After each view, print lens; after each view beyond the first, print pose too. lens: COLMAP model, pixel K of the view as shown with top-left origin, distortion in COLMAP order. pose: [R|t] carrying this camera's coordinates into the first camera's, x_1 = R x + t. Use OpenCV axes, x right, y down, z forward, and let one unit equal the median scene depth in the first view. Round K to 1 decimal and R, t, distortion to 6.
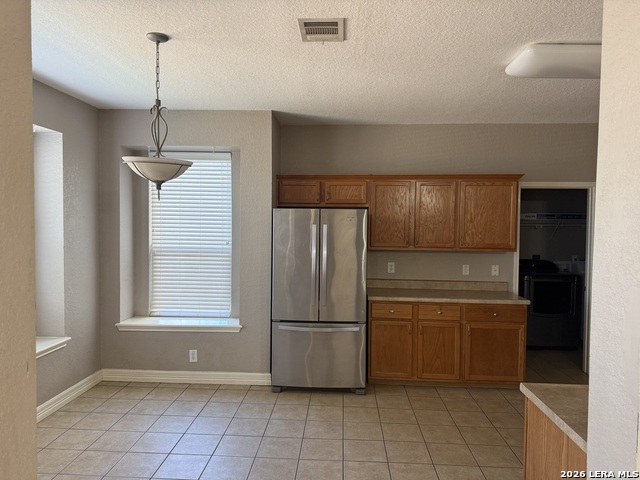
lens RADIAL K [[449.3, 0, 317.8], [0, 449.3, 240.3], [0, 0, 1]] dist [0.134675, -0.177264]
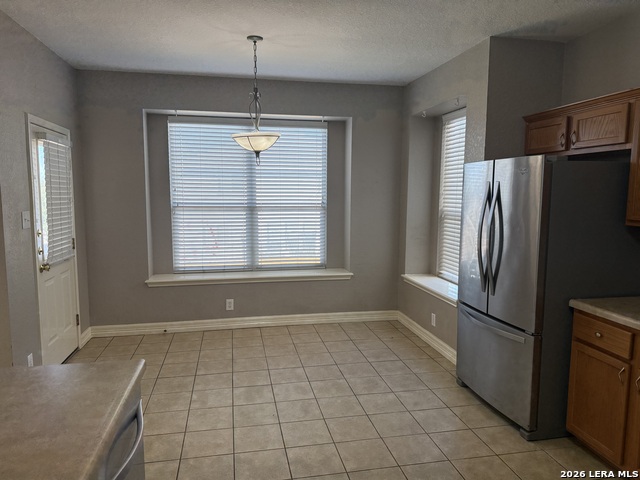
lens RADIAL K [[449.3, 0, 317.8], [0, 449.3, 240.3], [0, 0, 1]] dist [0.134675, -0.177264]
pose [[0.254530, 0.095498, -0.962338, 0.635761], [-0.042549, 0.995254, 0.087511, 0.005834], [0.966128, 0.018672, 0.257385, 0.532631]]
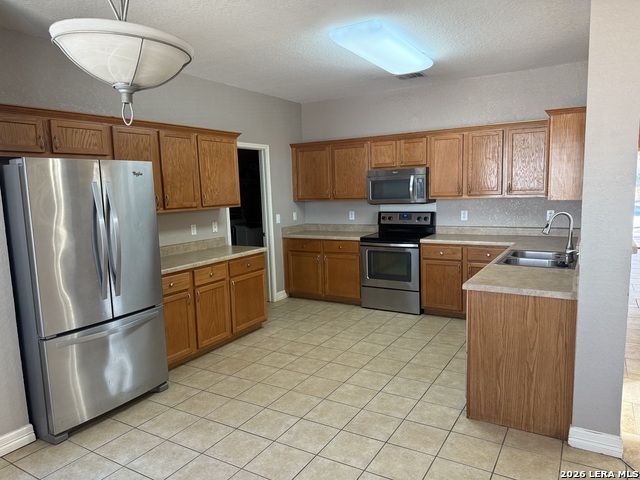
lens RADIAL K [[443.1, 0, 320.4], [0, 443.1, 249.1], [0, 0, 1]] dist [0.004212, 0.000546]
pose [[0.469009, -0.149078, 0.870521, -0.439300], [0.071491, 0.988825, 0.130820, 0.001571], [-0.880295, 0.000879, 0.474425, 0.372003]]
